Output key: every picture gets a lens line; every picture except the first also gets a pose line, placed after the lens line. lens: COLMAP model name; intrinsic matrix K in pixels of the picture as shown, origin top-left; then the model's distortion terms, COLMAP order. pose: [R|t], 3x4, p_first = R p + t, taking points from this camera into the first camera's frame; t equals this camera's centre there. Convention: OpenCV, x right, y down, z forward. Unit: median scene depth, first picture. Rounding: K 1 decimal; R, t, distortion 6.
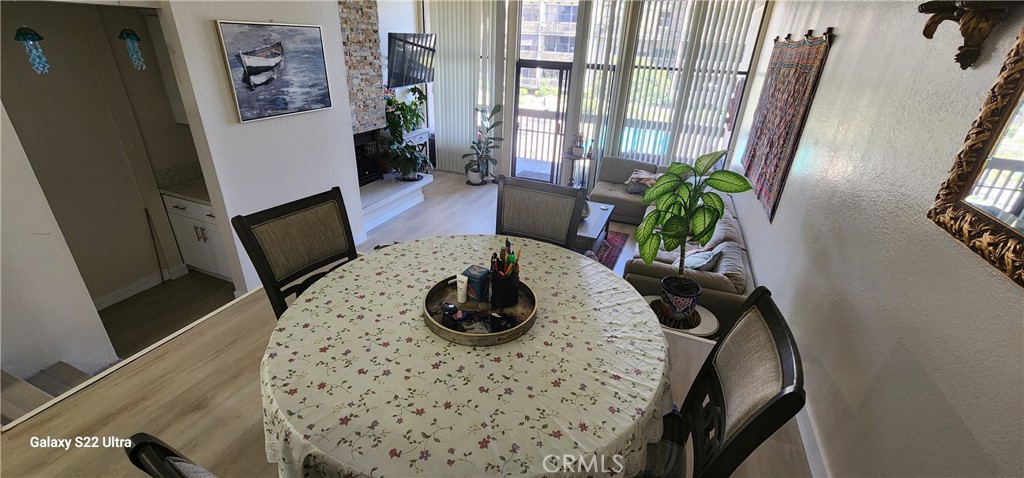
lens RADIAL K [[419.4, 0, 513.2], [0, 419.4, 231.8], [0, 0, 1]] dist [0.000249, 0.000059]
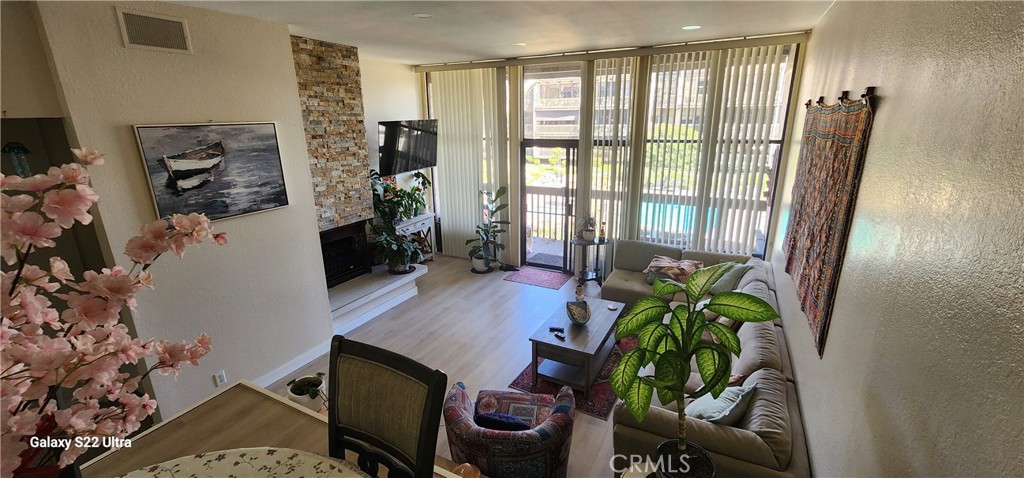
lens RADIAL K [[419.4, 0, 512.5], [0, 419.4, 233.3], [0, 0, 1]] dist [0.000249, 0.000059]
pose [[0.992728, -0.027684, -0.117155, 0.147890], [0.008925, 0.987446, -0.157705, -0.087405], [0.120050, 0.155513, 0.980512, 0.173623]]
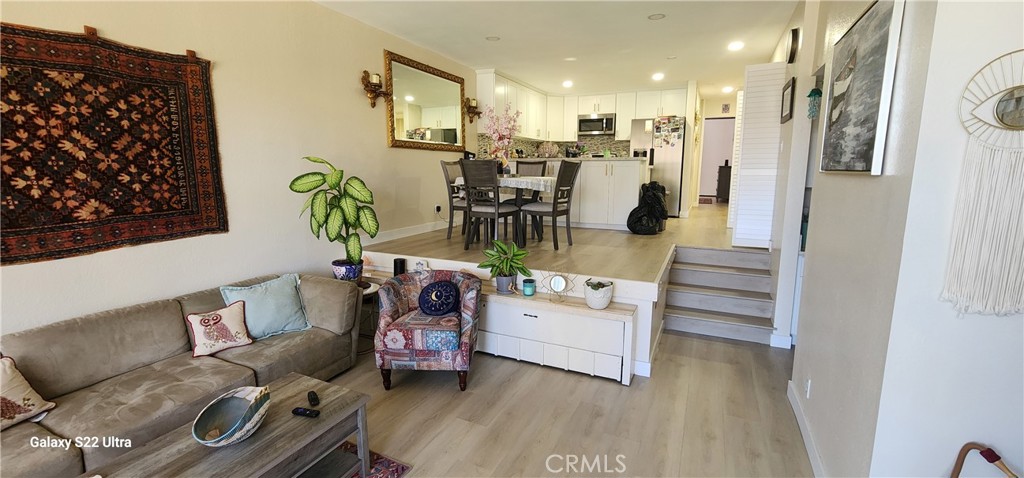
lens RADIAL K [[419.4, 0, 515.9], [0, 419.4, 237.3], [0, 0, 1]] dist [0.000249, 0.000059]
pose [[-0.997987, -0.047310, 0.042233, -0.112211], [-0.015521, 0.827906, 0.560652, -0.453262], [-0.061489, 0.558868, -0.826974, 1.348766]]
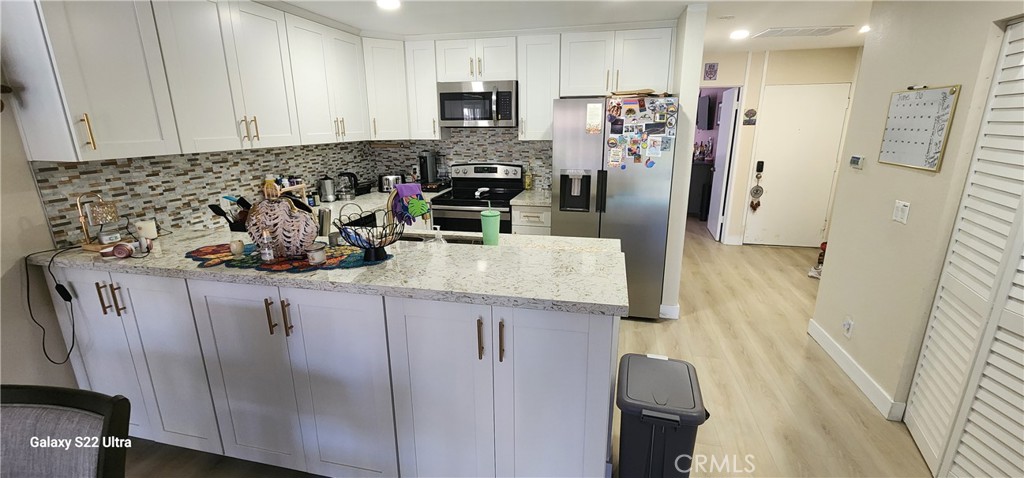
lens RADIAL K [[419.4, 0, 516.5], [0, 419.4, 234.8], [0, 0, 1]] dist [0.000249, 0.000059]
pose [[-0.986763, 0.009272, -0.161904, -0.312743], [-0.095405, 0.774126, 0.625800, -0.154321], [0.131137, 0.632963, -0.762995, 0.291449]]
